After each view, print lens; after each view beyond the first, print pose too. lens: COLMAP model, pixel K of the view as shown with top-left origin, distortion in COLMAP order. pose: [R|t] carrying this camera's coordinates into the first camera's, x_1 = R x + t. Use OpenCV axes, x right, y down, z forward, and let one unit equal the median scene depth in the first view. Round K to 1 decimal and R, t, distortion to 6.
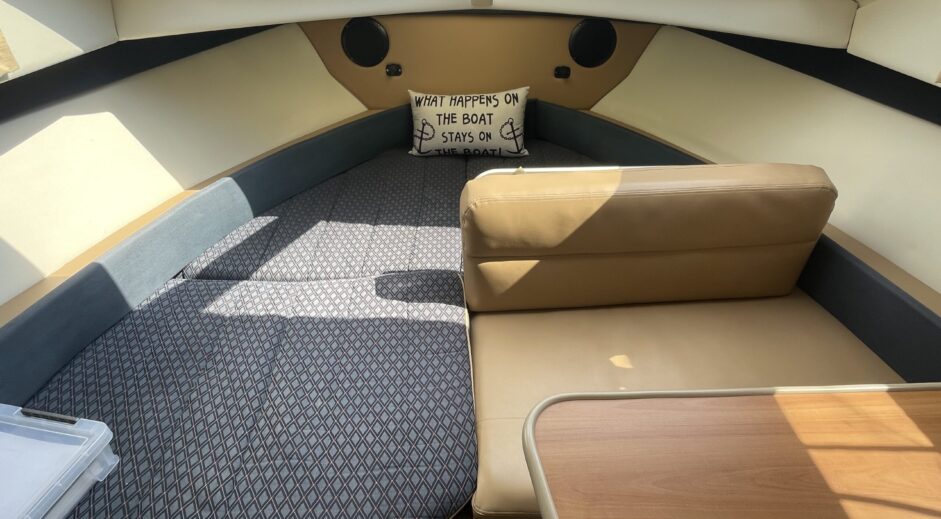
lens RADIAL K [[496.6, 0, 473.0], [0, 496.6, 254.4], [0, 0, 1]] dist [-0.001277, -0.001139]
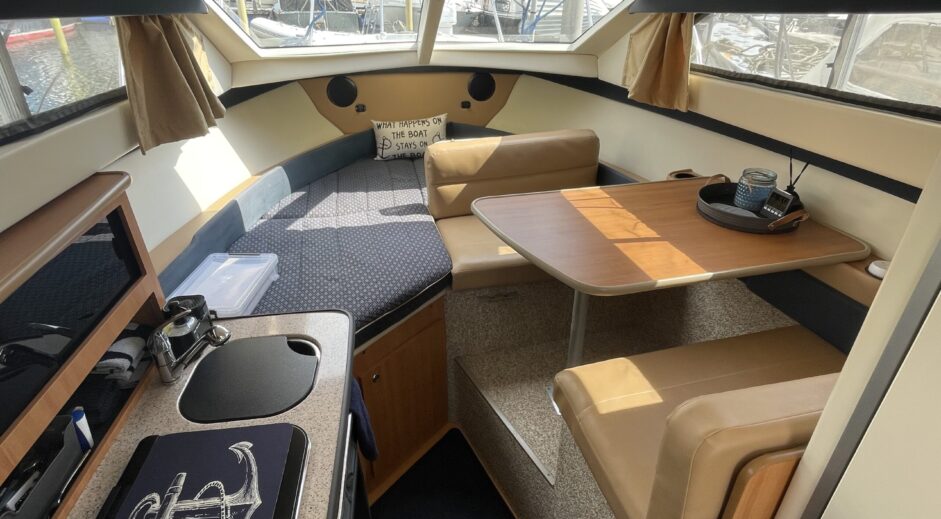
lens RADIAL K [[496.6, 0, 472.2], [0, 496.6, 260.7], [0, 0, 1]] dist [-0.001277, -0.001139]
pose [[0.980582, -0.097162, 0.170347, -0.132840], [0.115666, 0.988008, -0.102280, 0.321257], [-0.158367, 0.119997, 0.980062, -0.563650]]
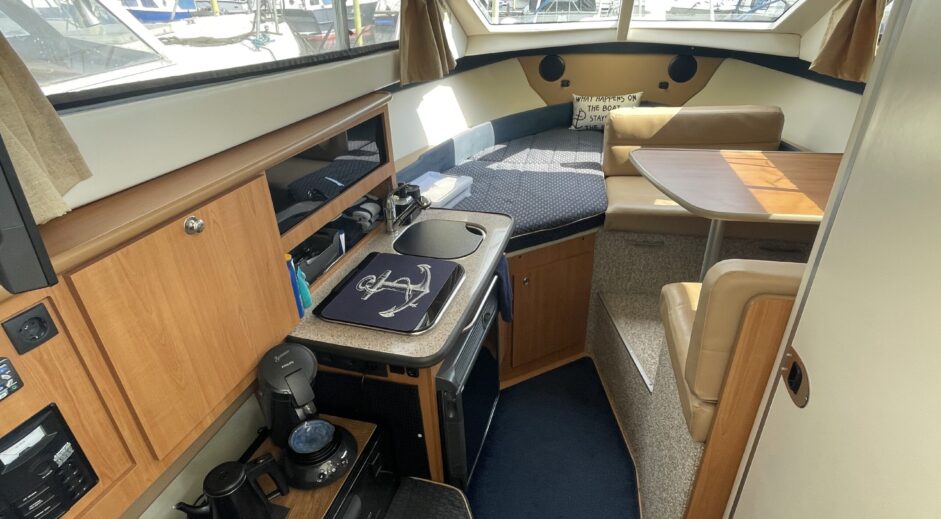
lens RADIAL K [[496.6, 0, 471.4], [0, 496.6, 261.2], [0, 0, 1]] dist [-0.001277, -0.001139]
pose [[0.972497, 0.085764, -0.216552, -0.046801], [-0.110854, 0.988115, -0.106489, 0.518640], [0.204845, 0.127565, 0.970446, -0.771496]]
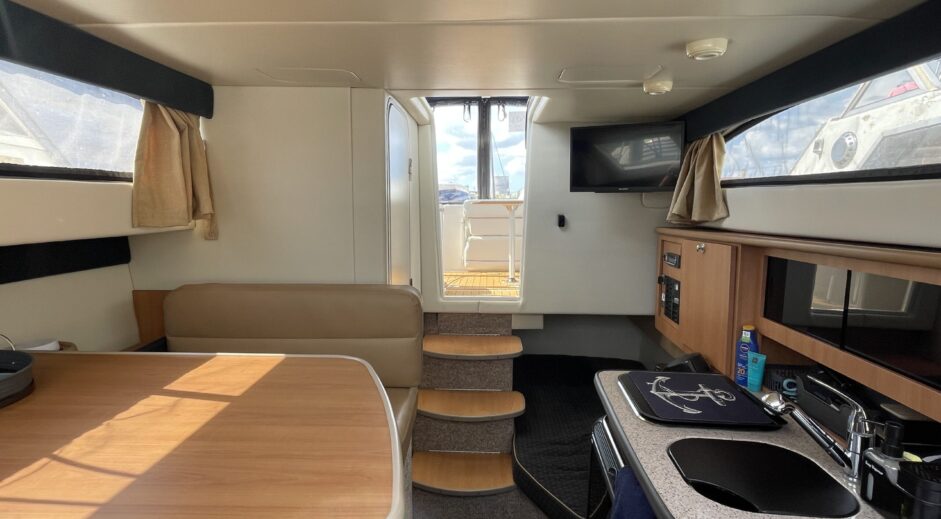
lens RADIAL K [[496.6, 0, 468.7], [0, 496.6, 263.7], [0, 0, 1]] dist [-0.001277, -0.001139]
pose [[-0.999258, -0.009830, 0.037228, -0.020226], [0.017351, 0.748158, 0.663294, -0.195254], [-0.034373, 0.663448, -0.747432, 0.467873]]
